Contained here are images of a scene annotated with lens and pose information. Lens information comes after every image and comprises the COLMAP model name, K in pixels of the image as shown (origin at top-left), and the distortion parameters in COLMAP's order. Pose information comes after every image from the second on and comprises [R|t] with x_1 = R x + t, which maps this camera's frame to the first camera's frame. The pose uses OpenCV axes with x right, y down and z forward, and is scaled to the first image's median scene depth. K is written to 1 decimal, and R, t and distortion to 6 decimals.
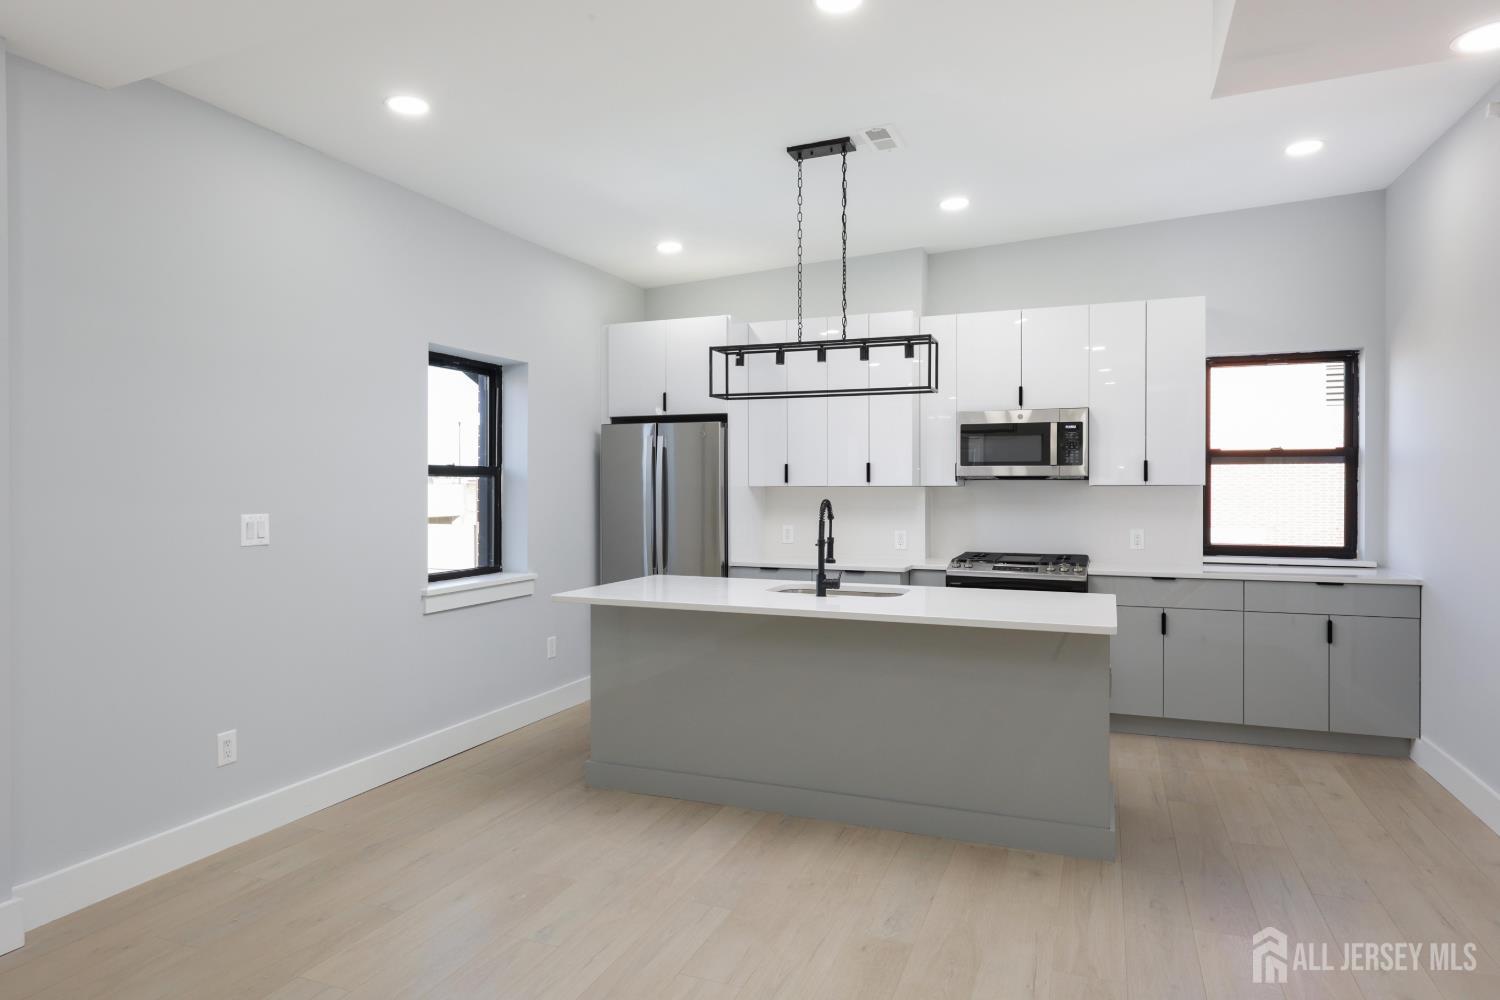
lens RADIAL K [[890.4, 0, 750.0], [0, 890.4, 500.0], [0, 0, 1]] dist [0.004061, 0.000672]
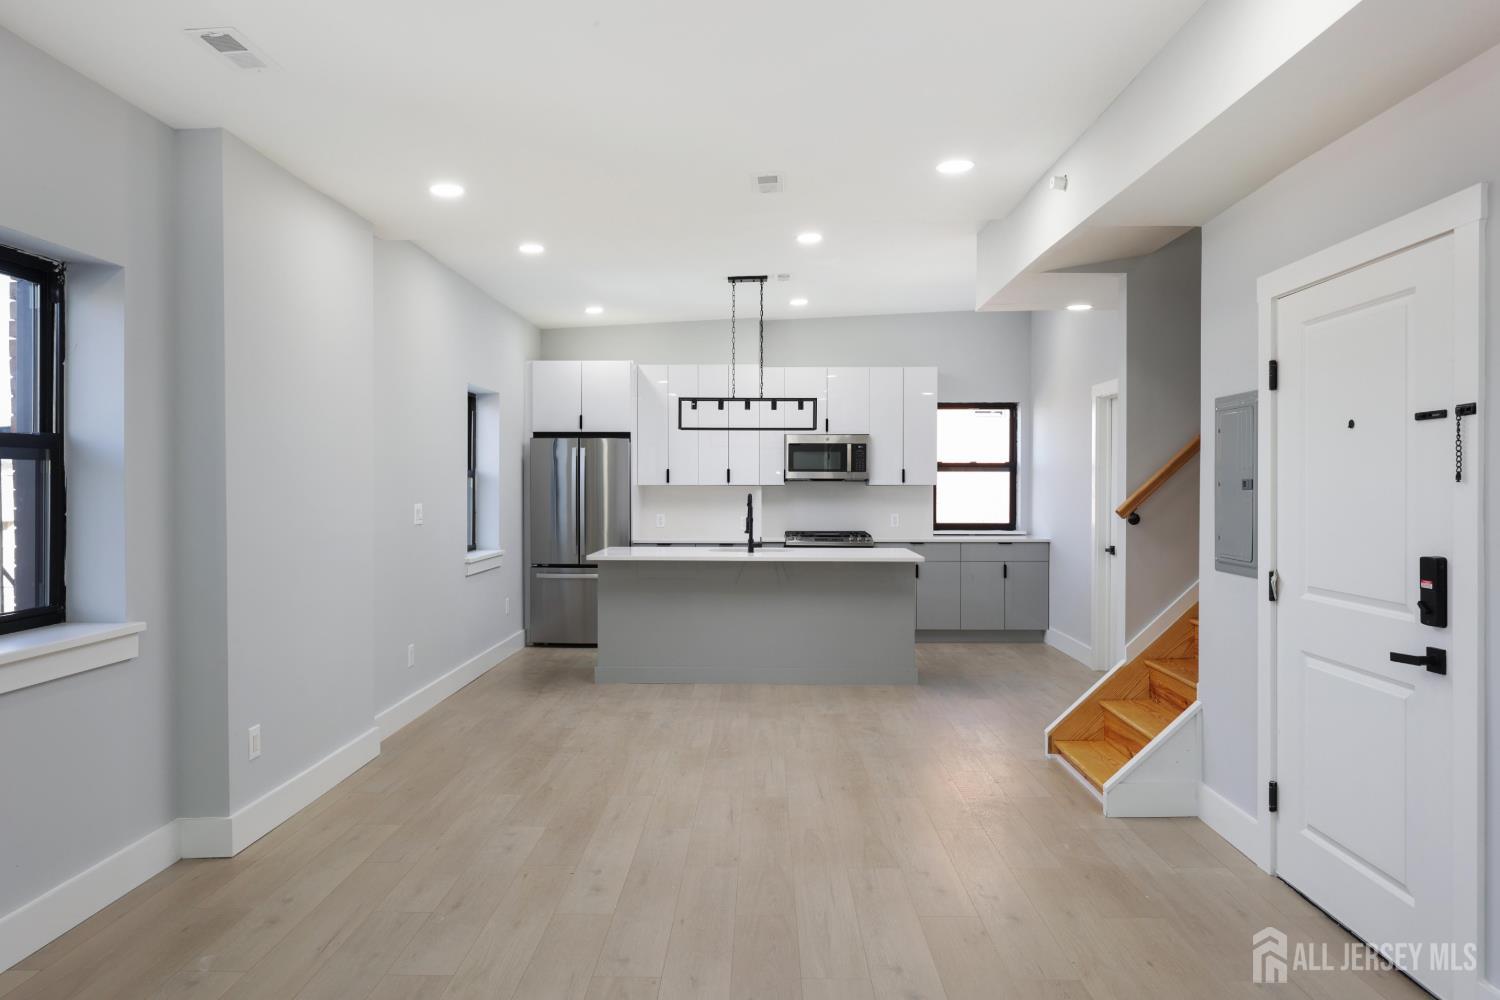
lens RADIAL K [[1009.8, 0, 750.5], [0, 1009.8, 516.3], [0, 0, 1]] dist [0.000896, 0.000964]
pose [[0.932969, -0.010056, 0.359817, -0.439275], [0.004236, 0.999847, 0.016961, 0.006967], [-0.359932, -0.014300, 0.932869, -0.551013]]
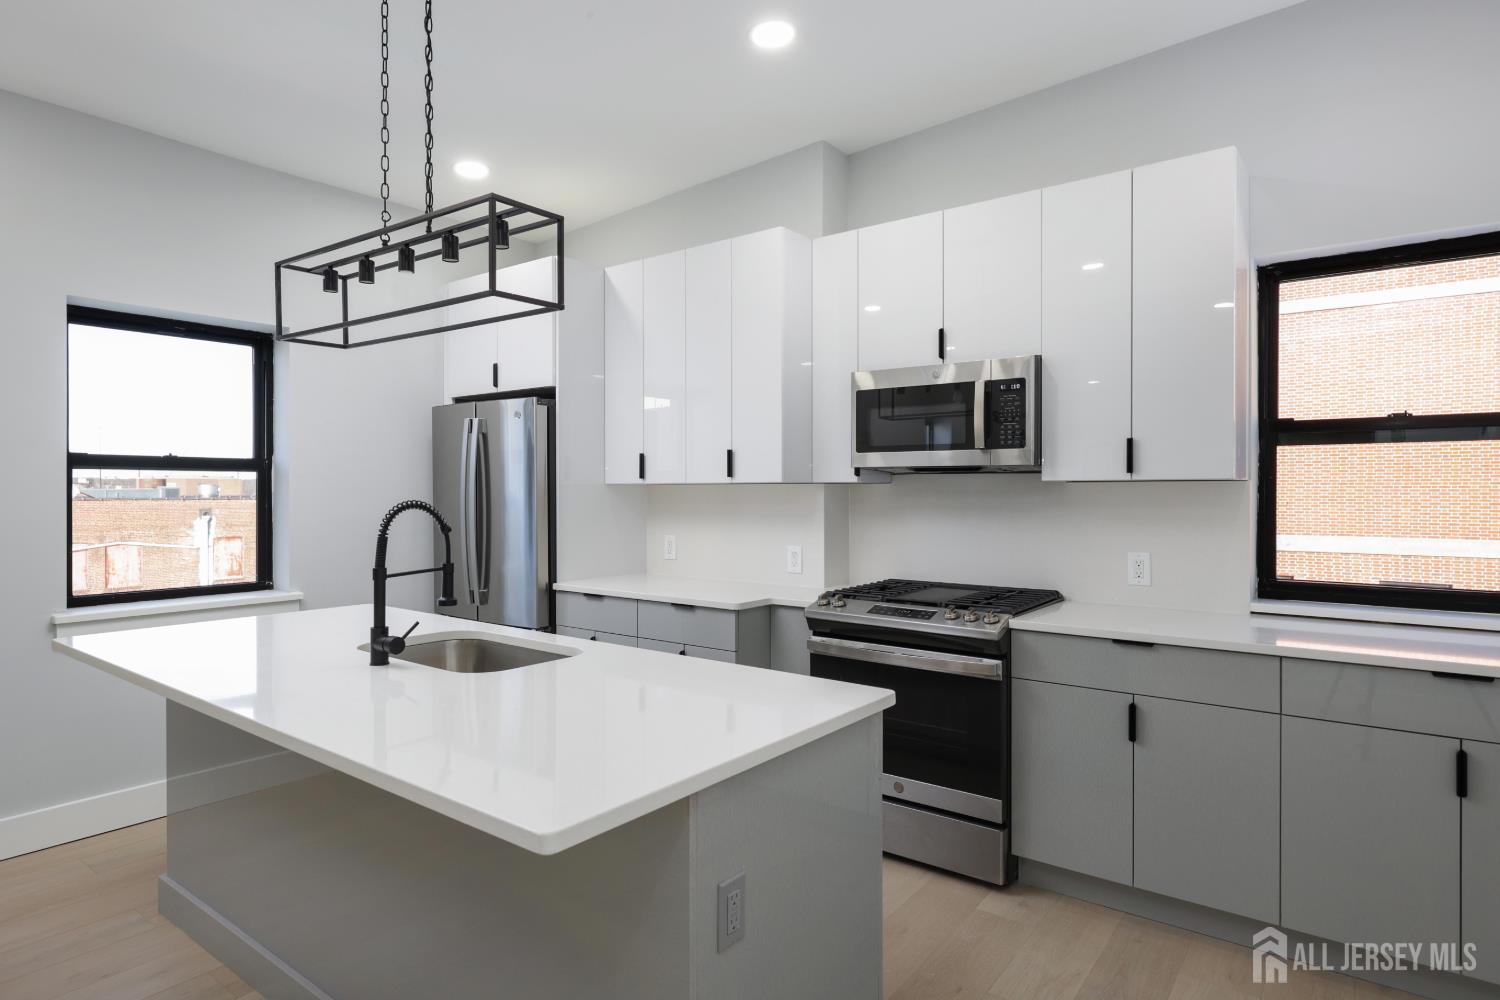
lens RADIAL K [[835.6, 0, 750.0], [0, 835.6, 500.0], [0, 0, 1]] dist [0.013657, -0.000124]
pose [[0.963807, 0.004543, -0.266563, 0.341843], [-0.005363, 0.999983, -0.002351, -0.000524], [0.266548, 0.003695, 0.963815, 0.385317]]
